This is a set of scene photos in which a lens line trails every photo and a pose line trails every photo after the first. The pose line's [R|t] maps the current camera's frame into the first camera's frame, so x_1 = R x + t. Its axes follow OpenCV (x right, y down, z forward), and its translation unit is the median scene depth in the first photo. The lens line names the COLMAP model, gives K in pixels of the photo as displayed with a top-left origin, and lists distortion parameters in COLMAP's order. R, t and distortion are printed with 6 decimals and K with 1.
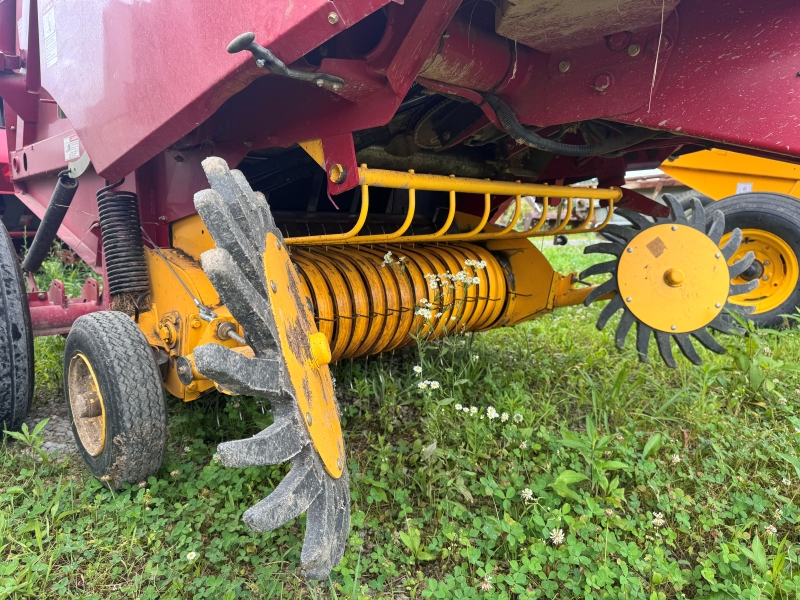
lens RADIAL K [[573.0, 0, 400.0], [0, 573.0, 300.0], [0, 0, 1]] dist [0.068053, -0.071479]
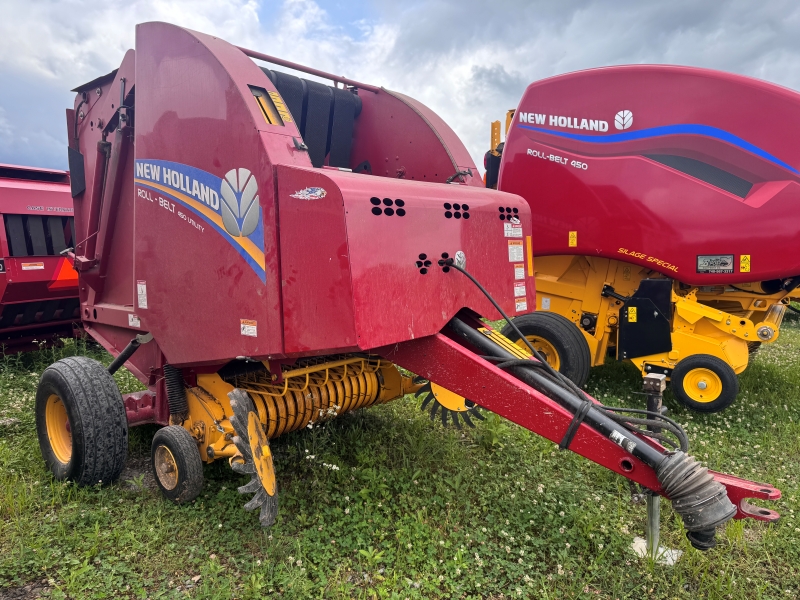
lens RADIAL K [[573.0, 0, 400.0], [0, 573.0, 300.0], [0, 0, 1]] dist [0.068053, -0.071479]
pose [[0.998068, -0.013144, 0.060732, 0.278301], [0.014775, 0.999540, -0.026492, -0.445092], [-0.060355, 0.027338, 0.997803, -1.490426]]
